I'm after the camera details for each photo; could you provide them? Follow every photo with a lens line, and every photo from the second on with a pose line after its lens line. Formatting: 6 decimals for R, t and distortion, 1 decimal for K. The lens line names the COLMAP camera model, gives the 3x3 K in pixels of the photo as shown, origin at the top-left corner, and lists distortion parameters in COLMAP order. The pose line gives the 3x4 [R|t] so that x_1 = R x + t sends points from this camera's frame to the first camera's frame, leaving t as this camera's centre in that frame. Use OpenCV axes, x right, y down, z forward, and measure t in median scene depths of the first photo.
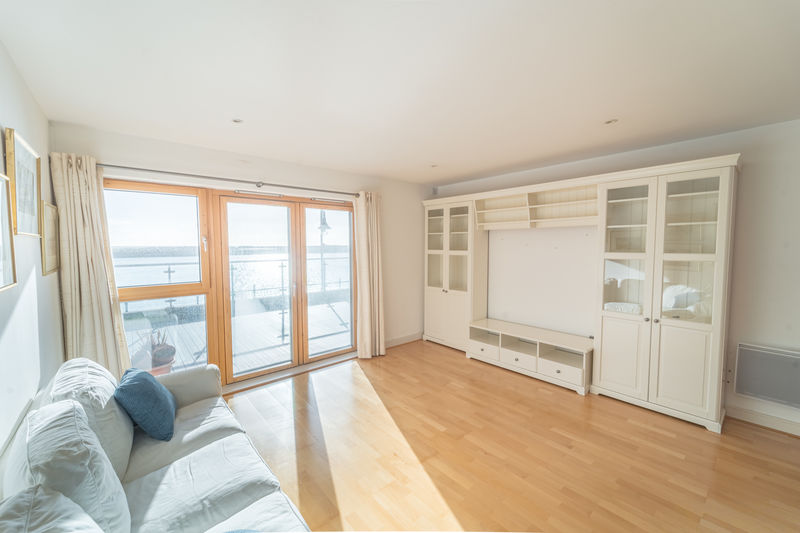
lens RADIAL K [[324.0, 0, 399.6], [0, 324.0, 267.0], [0, 0, 1]] dist [-0.004341, -0.001261]
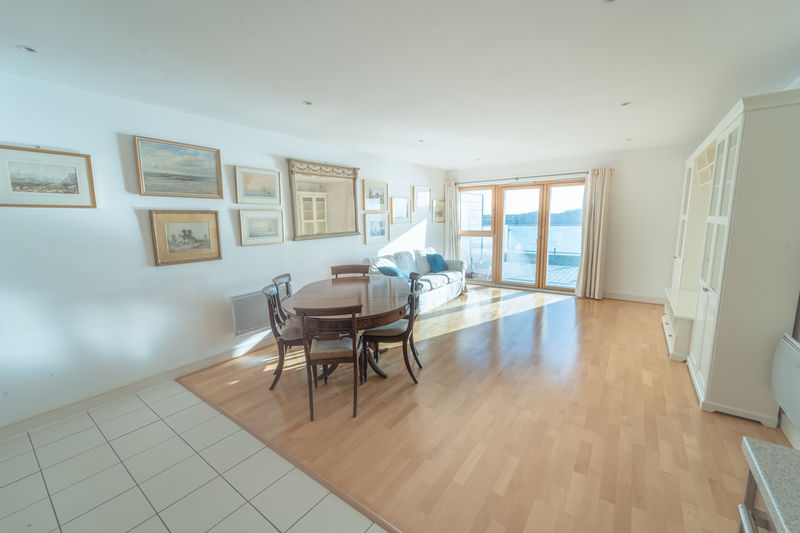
lens RADIAL K [[324.0, 0, 404.0], [0, 324.0, 260.8], [0, 0, 1]] dist [-0.004341, -0.001261]
pose [[0.247061, 0.126638, -0.960689, 1.206693], [-0.044321, 0.991863, 0.119350, 0.011511], [0.967986, 0.013092, 0.250663, -0.056779]]
